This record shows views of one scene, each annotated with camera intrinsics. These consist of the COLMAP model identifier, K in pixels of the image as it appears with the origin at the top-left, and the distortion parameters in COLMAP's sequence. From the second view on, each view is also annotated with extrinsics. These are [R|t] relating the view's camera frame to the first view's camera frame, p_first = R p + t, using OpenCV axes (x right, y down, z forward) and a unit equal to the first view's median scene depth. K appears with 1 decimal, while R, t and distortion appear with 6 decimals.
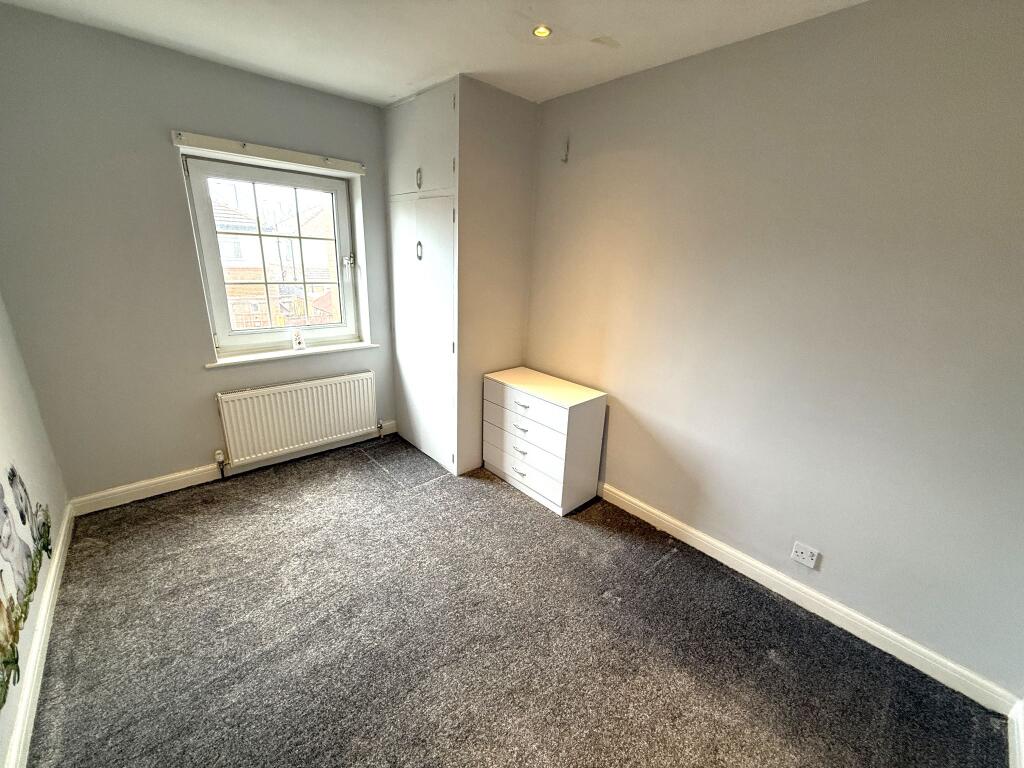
lens RADIAL K [[407.2, 0, 509.0], [0, 407.2, 382.5], [0, 0, 1]] dist [-0.001311, 0.000519]
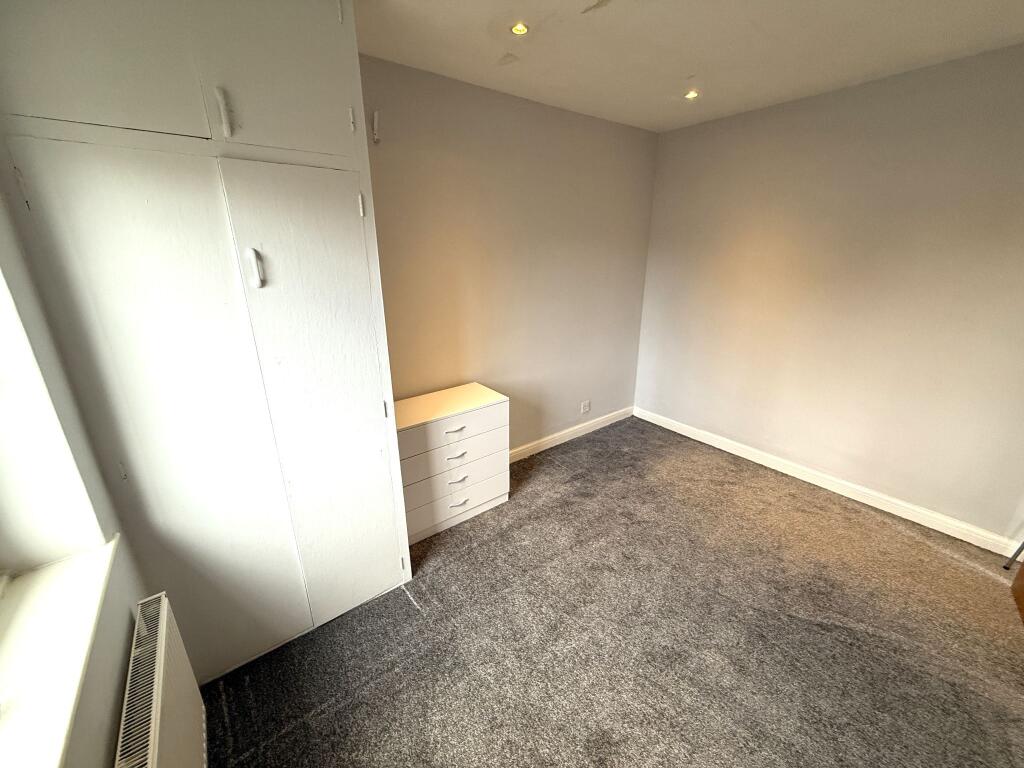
lens RADIAL K [[407.2, 0, 510.1], [0, 407.2, 381.0], [0, 0, 1]] dist [-0.001311, 0.000519]
pose [[0.071656, -0.352740, 0.932974, -0.818317], [0.308071, 0.897471, 0.315656, -0.311230], [-0.948661, 0.264803, 0.172978, 0.787242]]
